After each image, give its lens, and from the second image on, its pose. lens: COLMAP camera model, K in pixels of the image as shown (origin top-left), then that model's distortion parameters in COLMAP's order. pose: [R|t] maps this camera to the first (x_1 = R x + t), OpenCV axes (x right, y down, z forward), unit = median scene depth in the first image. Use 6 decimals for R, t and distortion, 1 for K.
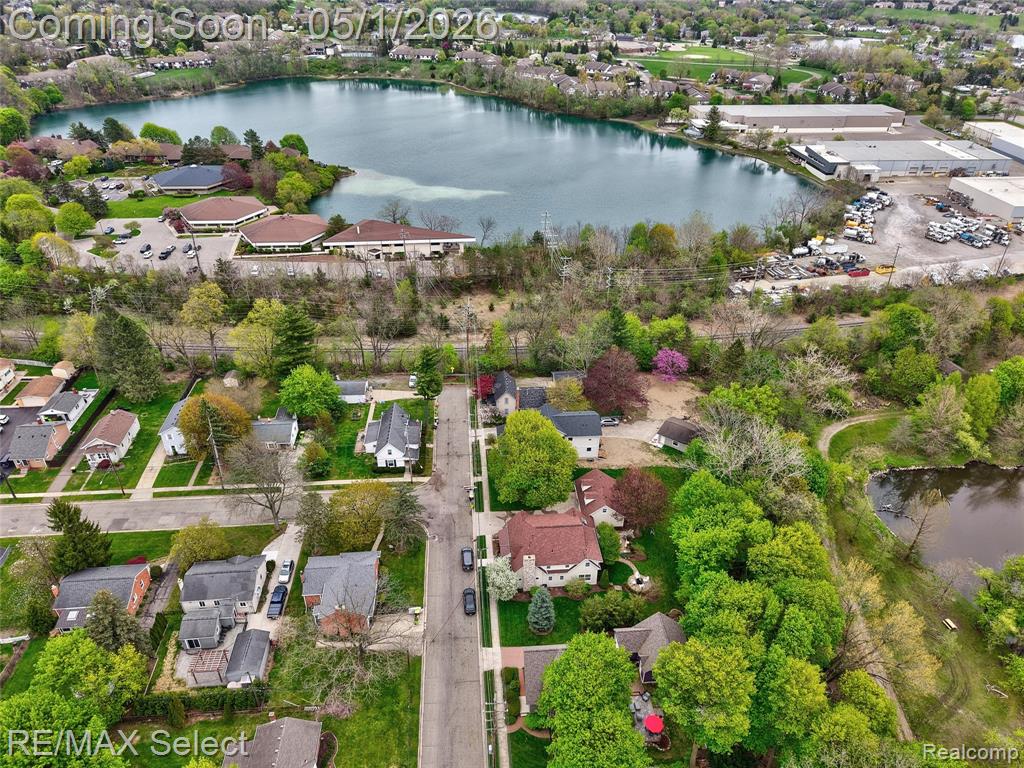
lens RADIAL K [[687.6, 0, 514.4], [0, 687.6, 380.3], [0, 0, 1]] dist [0.033997, -0.033782]
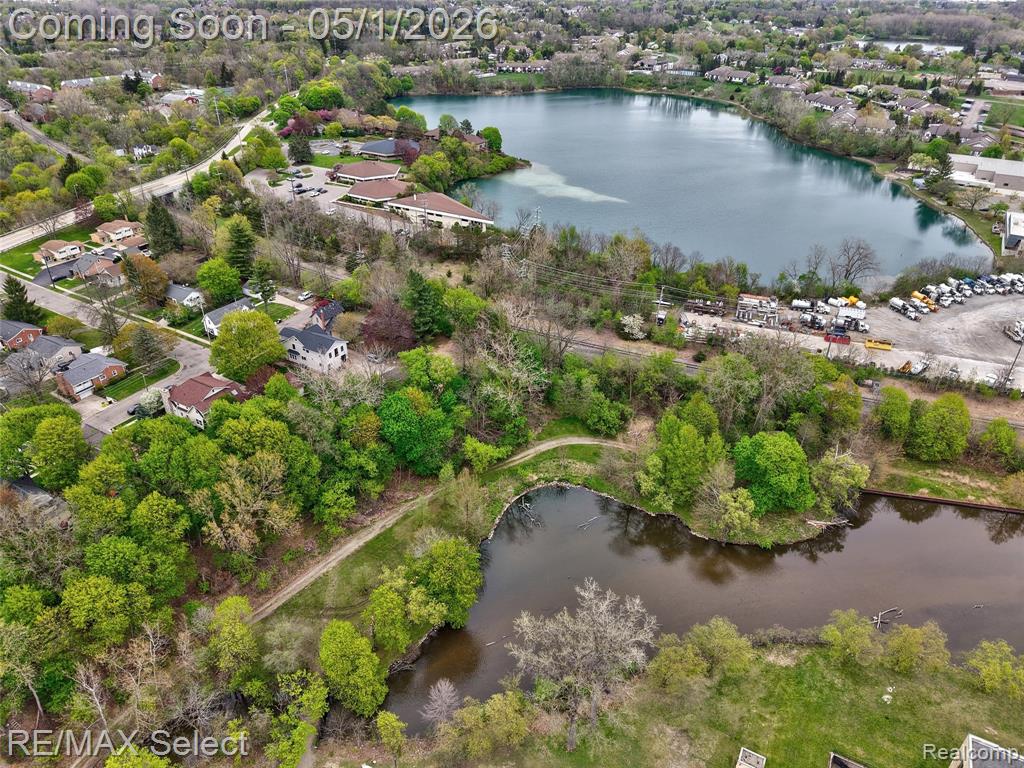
lens RADIAL K [[687.6, 0, 514.4], [0, 687.6, 380.3], [0, 0, 1]] dist [0.033997, -0.033782]
pose [[0.820327, 0.292579, -0.491387, 0.559412], [-0.304926, 0.950669, 0.056995, -0.028094], [0.483822, 0.103082, 0.869074, 0.041900]]
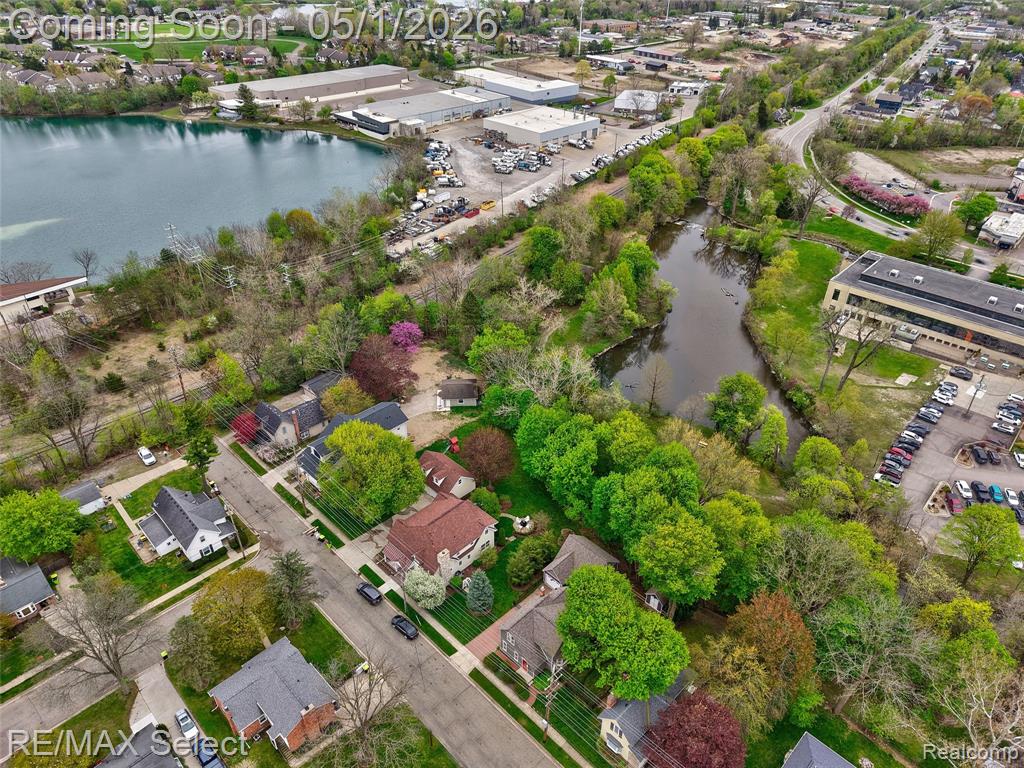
lens RADIAL K [[687.6, 0, 514.4], [0, 687.6, 380.3], [0, 0, 1]] dist [0.033997, -0.033782]
pose [[0.758900, -0.360526, 0.542302, -0.145789], [0.342151, 0.929307, 0.139000, -0.031099], [-0.554078, 0.080062, 0.828605, 0.046842]]
